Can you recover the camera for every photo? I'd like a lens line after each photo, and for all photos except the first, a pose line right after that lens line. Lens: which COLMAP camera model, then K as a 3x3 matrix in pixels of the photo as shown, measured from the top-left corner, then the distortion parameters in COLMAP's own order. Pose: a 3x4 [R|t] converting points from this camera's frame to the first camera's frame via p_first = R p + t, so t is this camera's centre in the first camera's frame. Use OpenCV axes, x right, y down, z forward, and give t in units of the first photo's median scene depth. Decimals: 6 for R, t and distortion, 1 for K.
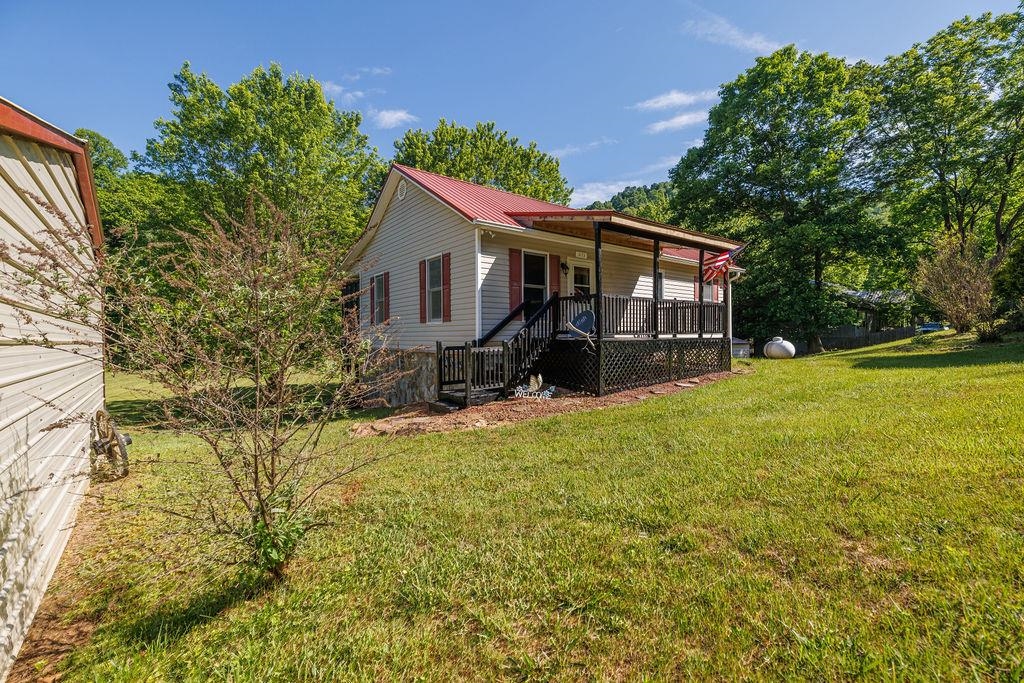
lens RADIAL K [[434.8, 0, 512.5], [0, 434.8, 336.4], [0, 0, 1]] dist [0.002153, 0.003529]
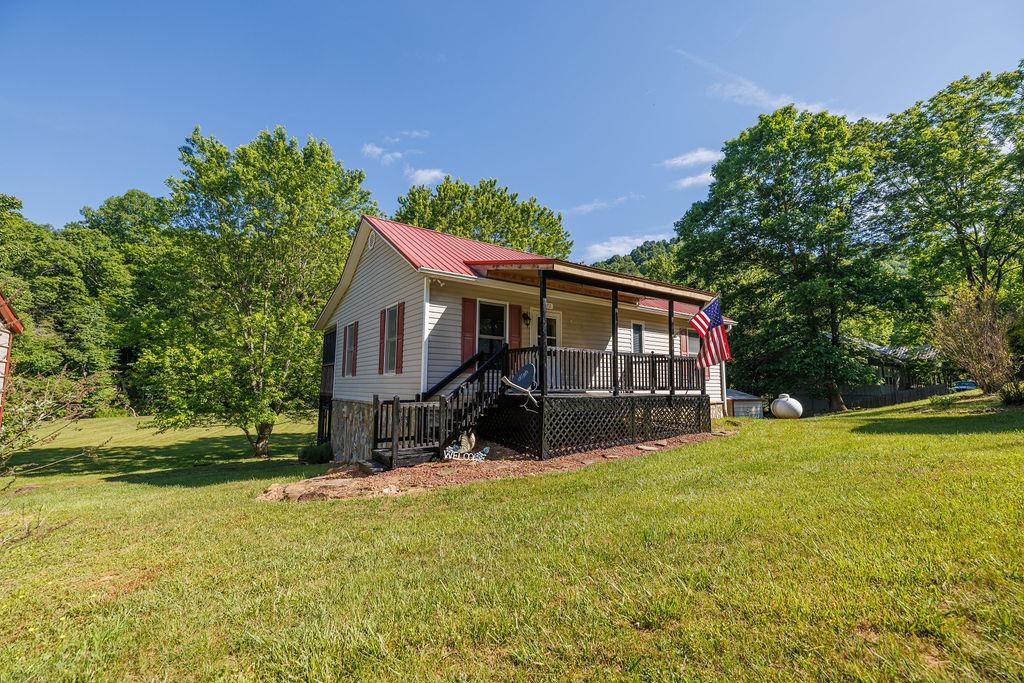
lens RADIAL K [[434.8, 0, 512.3], [0, 434.8, 337.5], [0, 0, 1]] dist [0.002153, 0.003529]
pose [[0.998651, 0.010192, -0.050907, 0.078510], [-0.015901, 0.993465, -0.113022, -0.004476], [0.049422, 0.113679, 0.992288, 0.032907]]
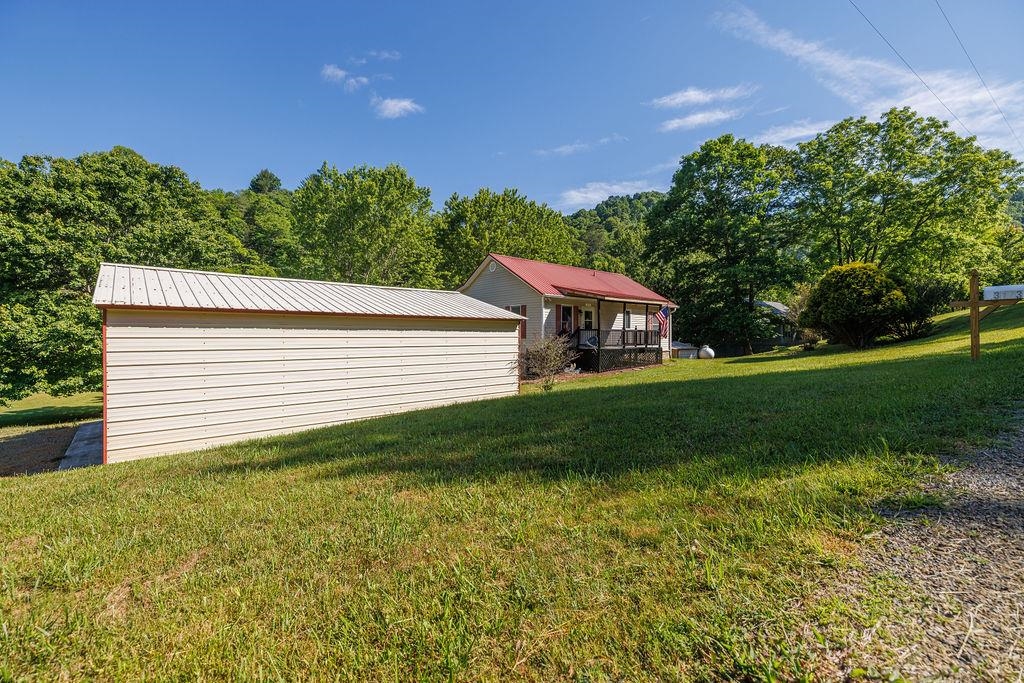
lens RADIAL K [[434.8, 0, 510.1], [0, 434.8, 337.6], [0, 0, 1]] dist [0.002153, 0.003529]
pose [[0.999393, 0.010829, 0.033109, -0.154944], [-0.010808, 0.999941, -0.000795, -0.019829], [-0.033115, 0.000437, 0.999451, -0.573207]]
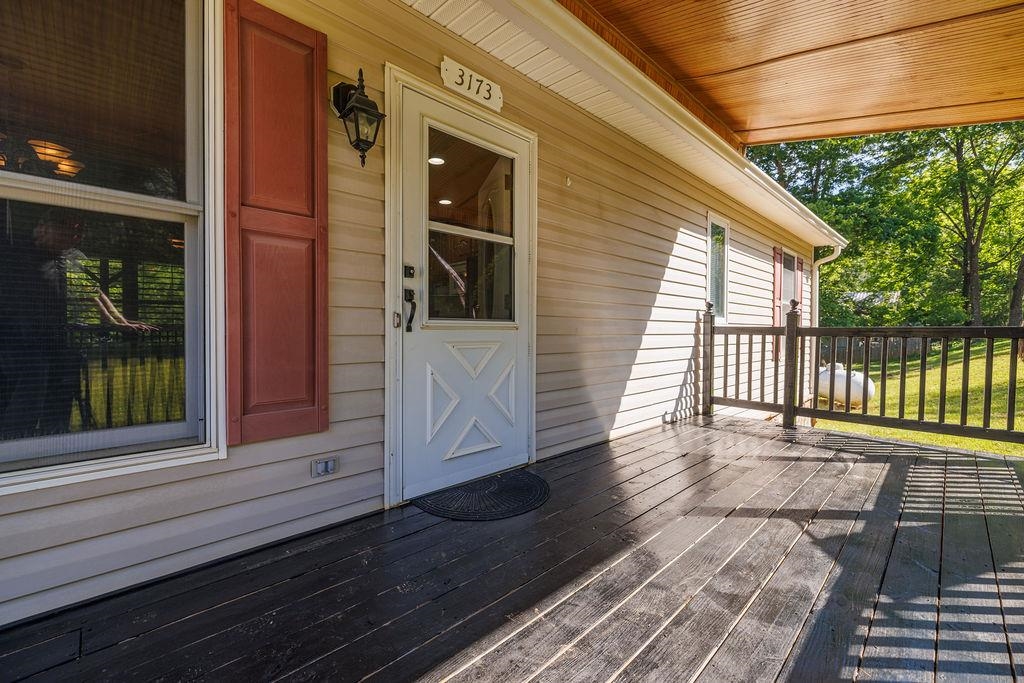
lens RADIAL K [[434.8, 0, 507.1], [0, 434.8, 340.1], [0, 0, 1]] dist [0.002153, 0.003529]
pose [[0.993615, 0.017497, 0.111463, 0.090985], [-0.020898, 0.999349, 0.029421, -0.043618], [-0.110876, -0.031563, 0.993333, 0.470096]]
